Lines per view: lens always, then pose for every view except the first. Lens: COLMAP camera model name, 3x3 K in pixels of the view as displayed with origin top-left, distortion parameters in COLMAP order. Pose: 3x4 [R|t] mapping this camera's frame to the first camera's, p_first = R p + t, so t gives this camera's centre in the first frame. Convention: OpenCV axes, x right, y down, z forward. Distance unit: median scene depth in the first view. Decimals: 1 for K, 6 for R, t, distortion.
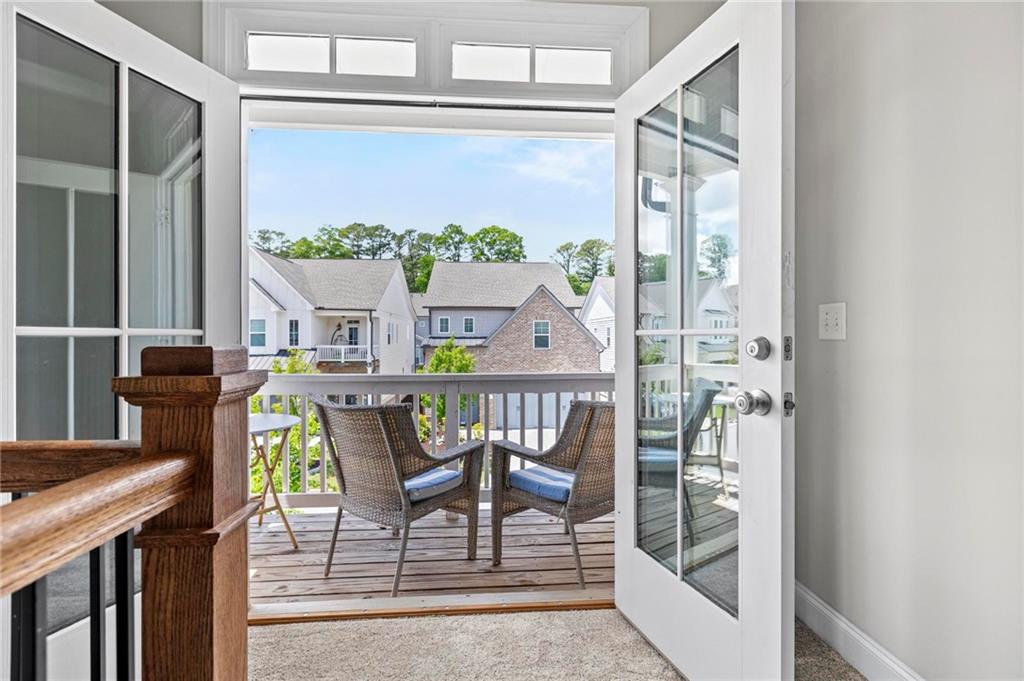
lens RADIAL K [[466.6, 0, 511.1], [0, 466.6, 332.3], [0, 0, 1]] dist [0.003015, -0.000290]
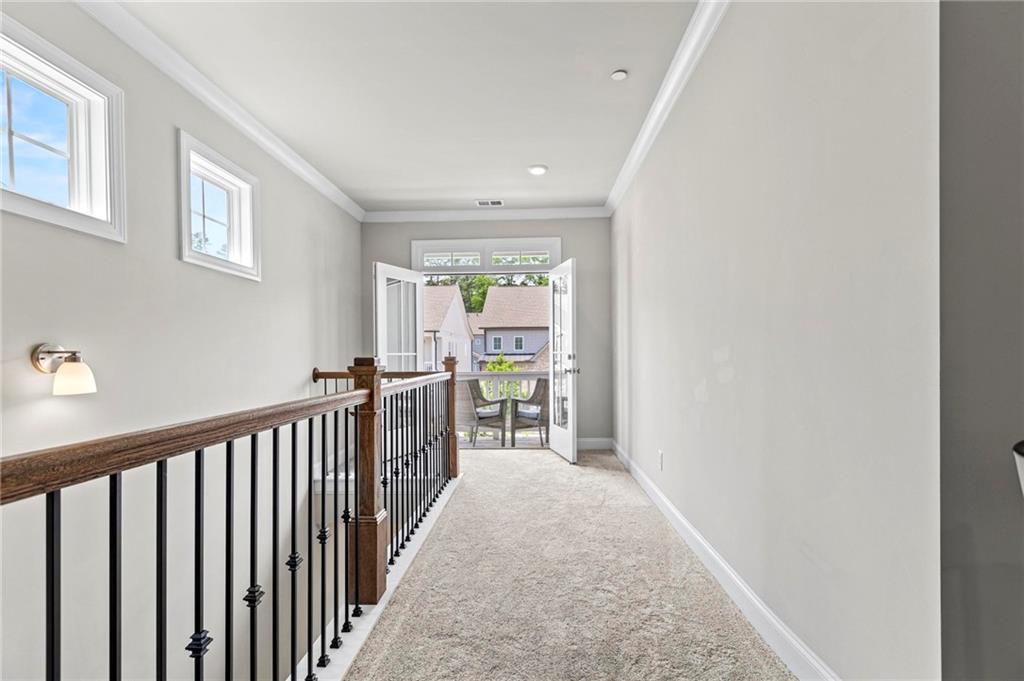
lens RADIAL K [[464.3, 0, 512.5], [0, 464.3, 325.1], [0, 0, 1]] dist [0.000670, 0.000366]
pose [[0.993554, -0.014050, -0.112490, 0.023434], [0.008330, 0.998656, -0.051157, -0.001683], [0.113057, 0.049891, 0.992335, -0.135540]]
